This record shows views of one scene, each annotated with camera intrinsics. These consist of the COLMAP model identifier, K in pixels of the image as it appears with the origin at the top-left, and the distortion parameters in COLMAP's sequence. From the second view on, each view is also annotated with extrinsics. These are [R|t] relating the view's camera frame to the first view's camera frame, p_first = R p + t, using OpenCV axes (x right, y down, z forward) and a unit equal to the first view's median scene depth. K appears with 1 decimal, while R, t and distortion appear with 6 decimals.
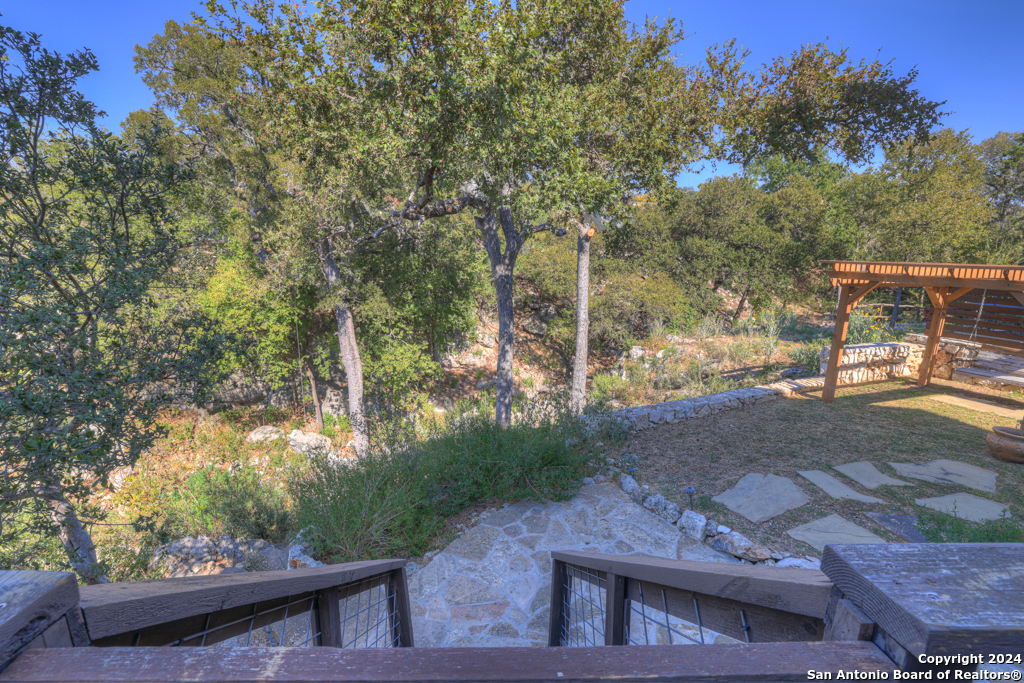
lens RADIAL K [[438.8, 0, 505.8], [0, 438.8, 344.9], [0, 0, 1]] dist [-0.048732, 0.018679]
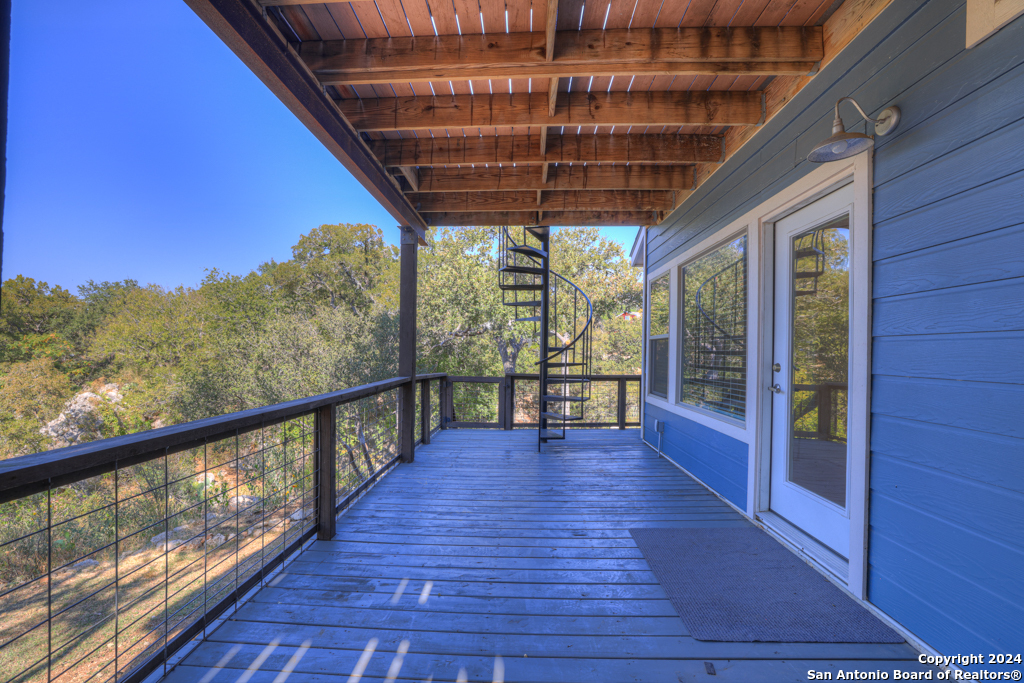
lens RADIAL K [[438.8, 0, 505.8], [0, 438.8, 344.9], [0, 0, 1]] dist [-0.048732, 0.018679]
pose [[0.997884, 0.004492, -0.064861, 0.049343], [-0.019592, 0.972012, -0.234115, 0.083463], [0.061995, 0.234890, 0.970043, -0.362024]]
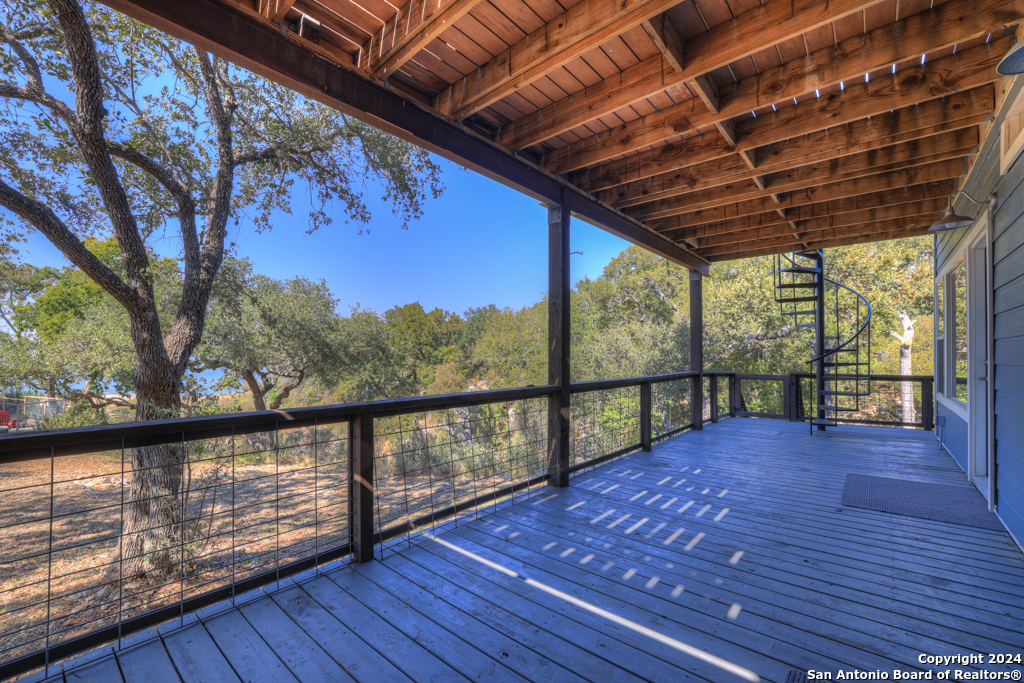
lens RADIAL K [[438.8, 0, 505.8], [0, 438.8, 344.9], [0, 0, 1]] dist [-0.048732, 0.018679]
pose [[0.740007, -0.019065, -0.672329, 0.106645], [-0.144763, 0.971657, -0.186888, 0.114779], [0.656836, 0.235627, 0.716272, -0.495144]]
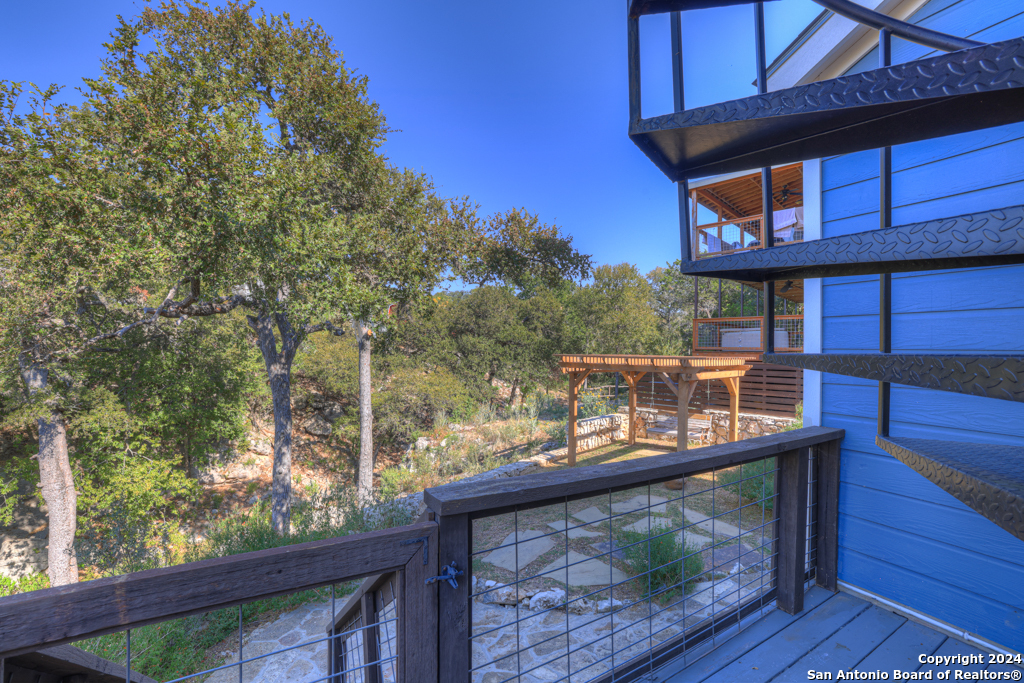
lens RADIAL K [[438.8, 0, 505.8], [0, 438.8, 344.9], [0, 0, 1]] dist [-0.048732, 0.018679]
pose [[0.891058, -0.000472, 0.453890, 0.003188], [0.098252, 0.976490, -0.191868, 0.006762], [-0.443128, 0.215561, 0.870156, -0.042324]]
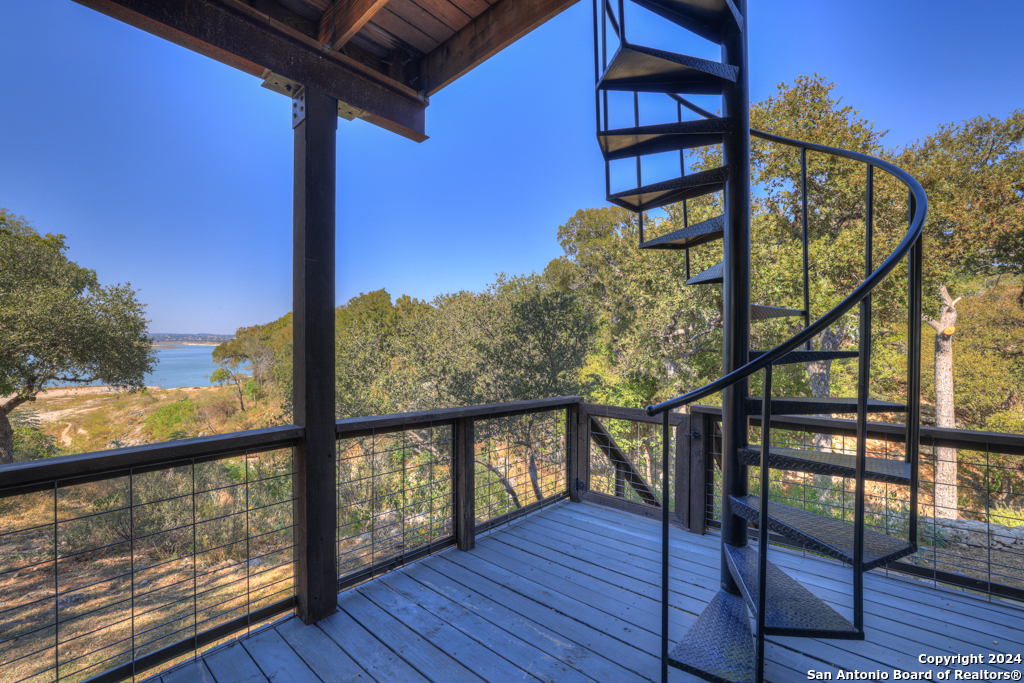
lens RADIAL K [[438.8, 0, 505.8], [0, 438.8, 344.9], [0, 0, 1]] dist [-0.048732, 0.018679]
pose [[0.725414, -0.006225, -0.688284, 0.090095], [-0.145206, 0.976071, -0.161867, 0.030743], [0.672822, 0.217364, 0.707152, -0.152631]]
